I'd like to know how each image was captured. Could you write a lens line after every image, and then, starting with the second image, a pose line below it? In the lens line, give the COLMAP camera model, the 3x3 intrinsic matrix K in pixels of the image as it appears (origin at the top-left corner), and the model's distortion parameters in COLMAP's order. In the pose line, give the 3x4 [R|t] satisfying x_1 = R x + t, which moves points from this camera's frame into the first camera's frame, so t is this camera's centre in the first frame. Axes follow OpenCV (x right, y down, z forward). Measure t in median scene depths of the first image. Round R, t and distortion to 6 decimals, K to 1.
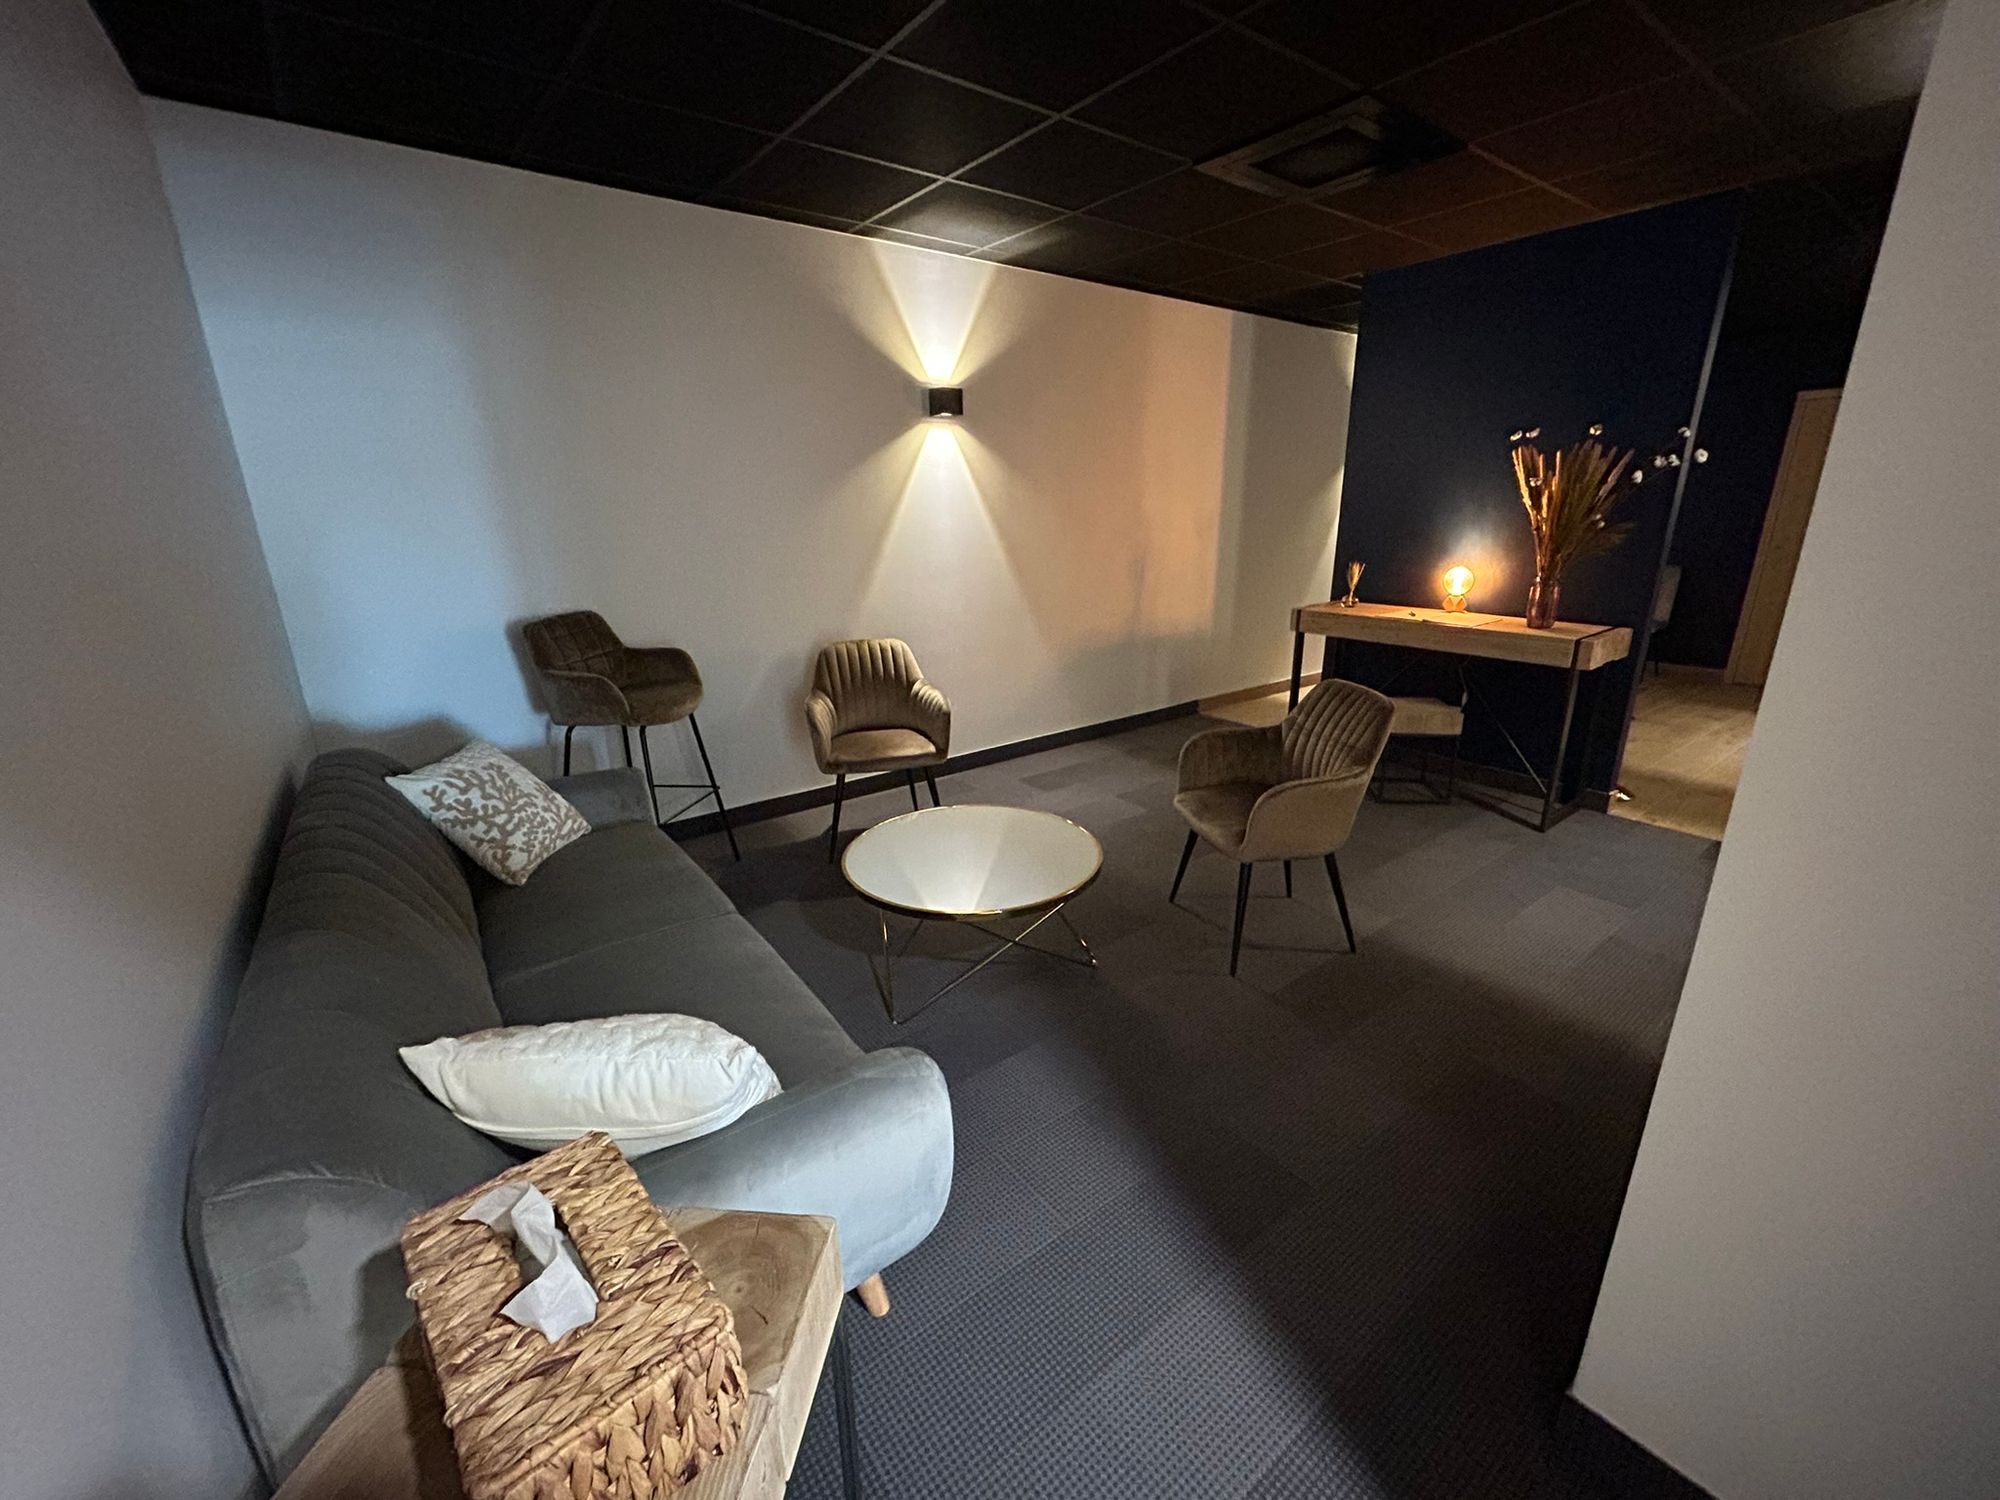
lens RADIAL K [[814.2, 0, 989.6], [0, 814.2, 746.3], [0, 0, 1]] dist [-0.000403, -0.000049]
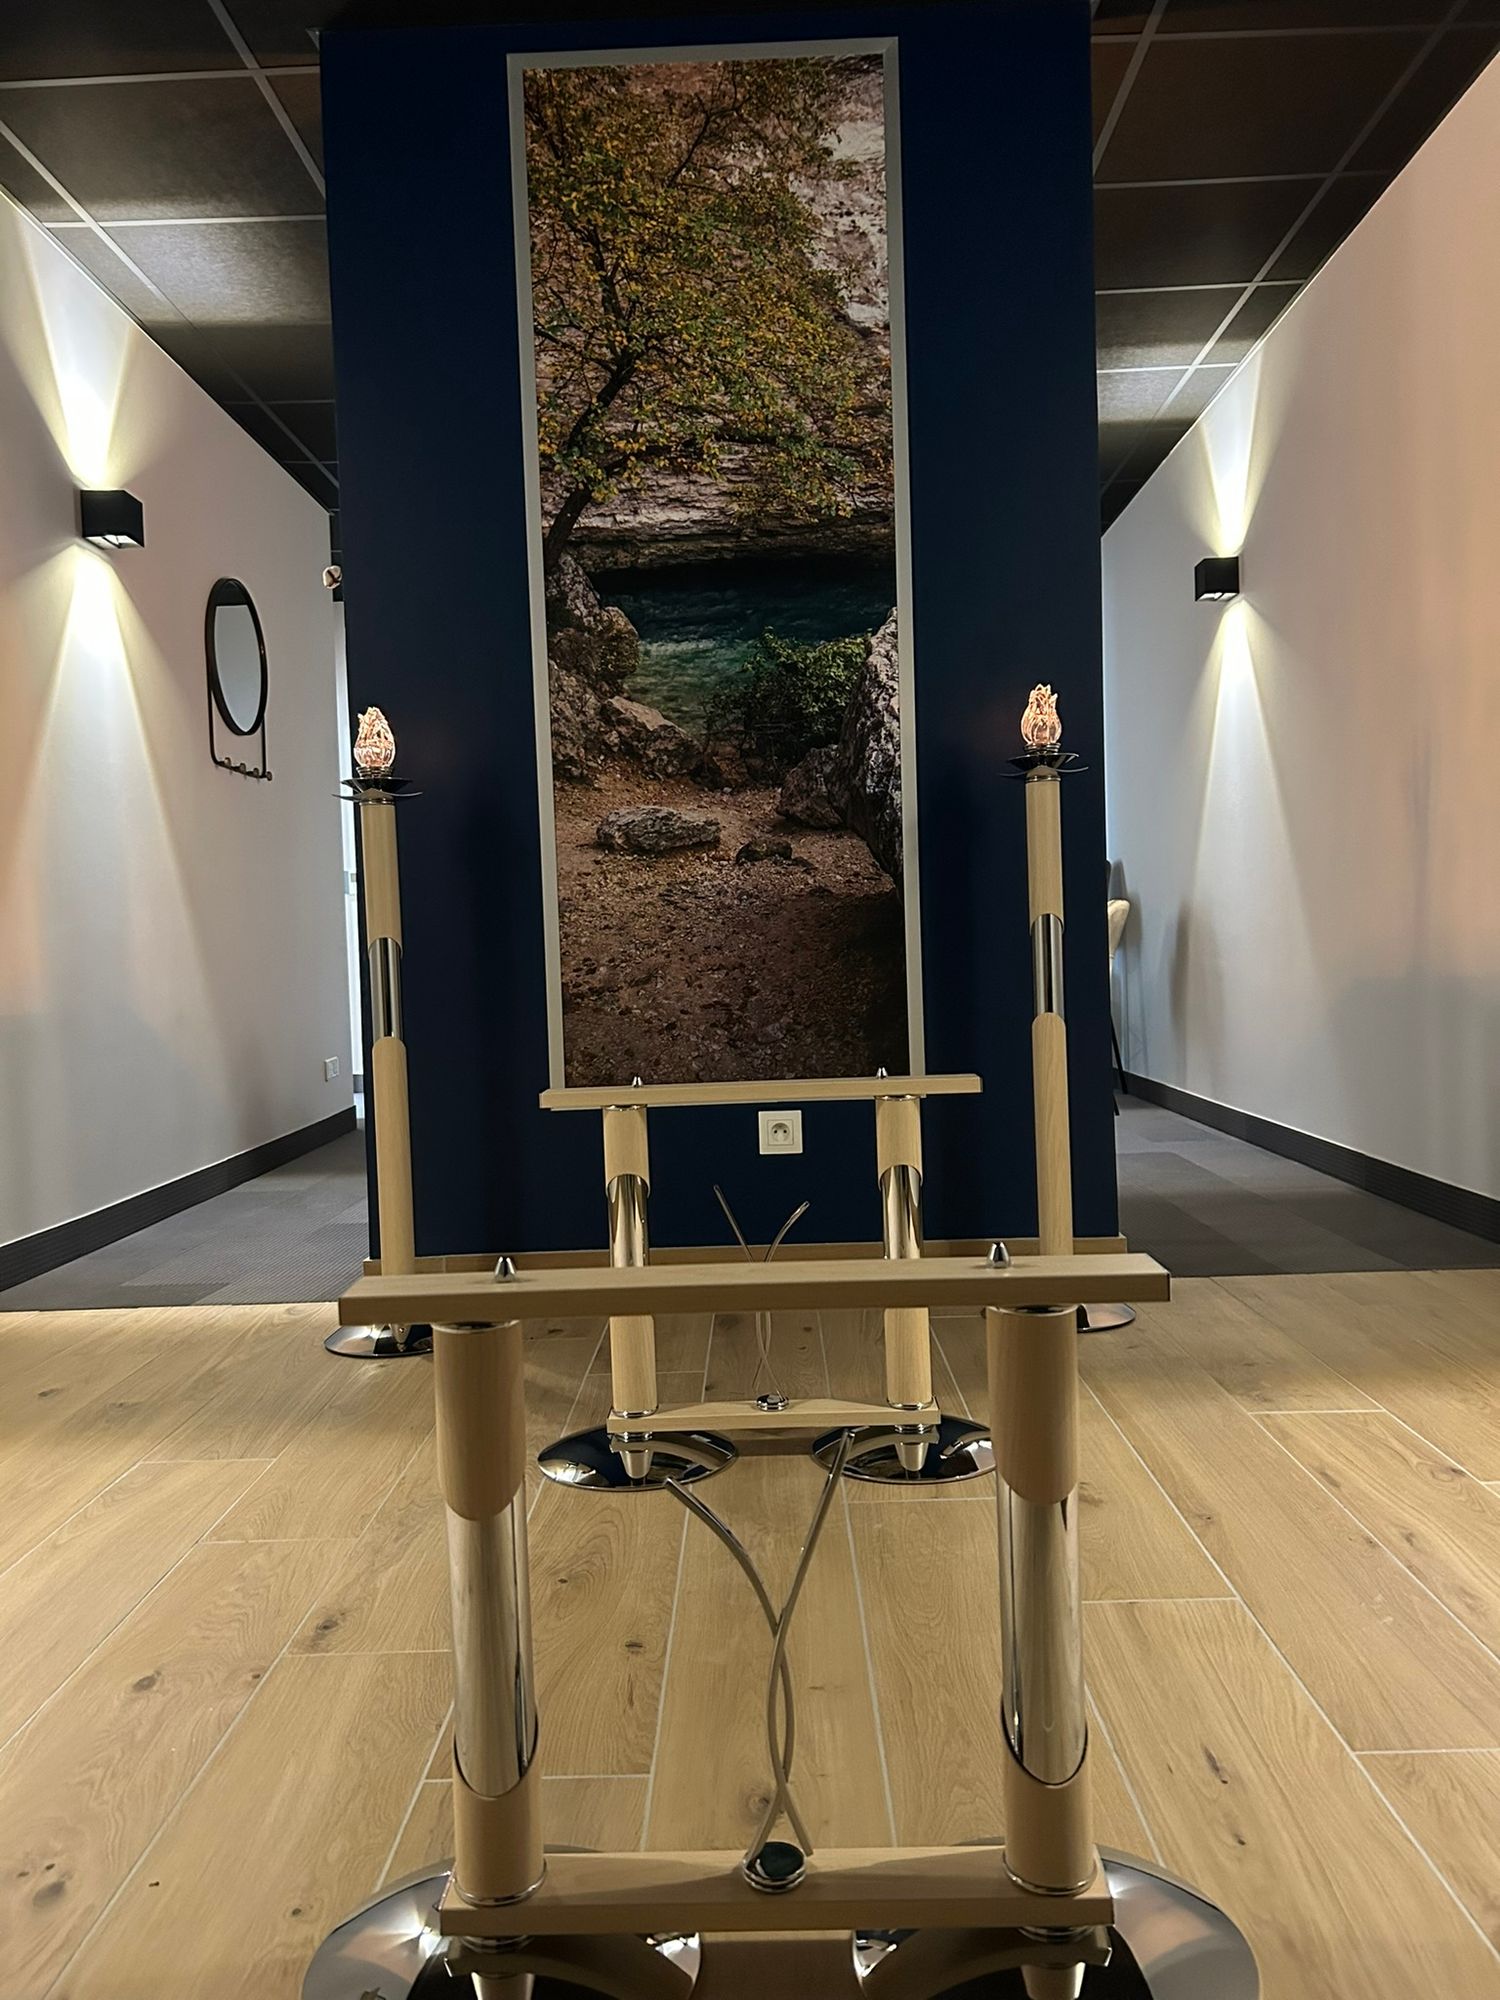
lens RADIAL K [[1528.2, 0, 740.1], [0, 1528.2, 994.6], [0, 0, 1]] dist [0.044893, -0.032177]
pose [[-0.618445, 0.050614, -0.784197, 1.358396], [-0.196255, 0.956353, 0.216500, -0.318068], [0.760927, 0.287796, -0.581518, 1.678556]]
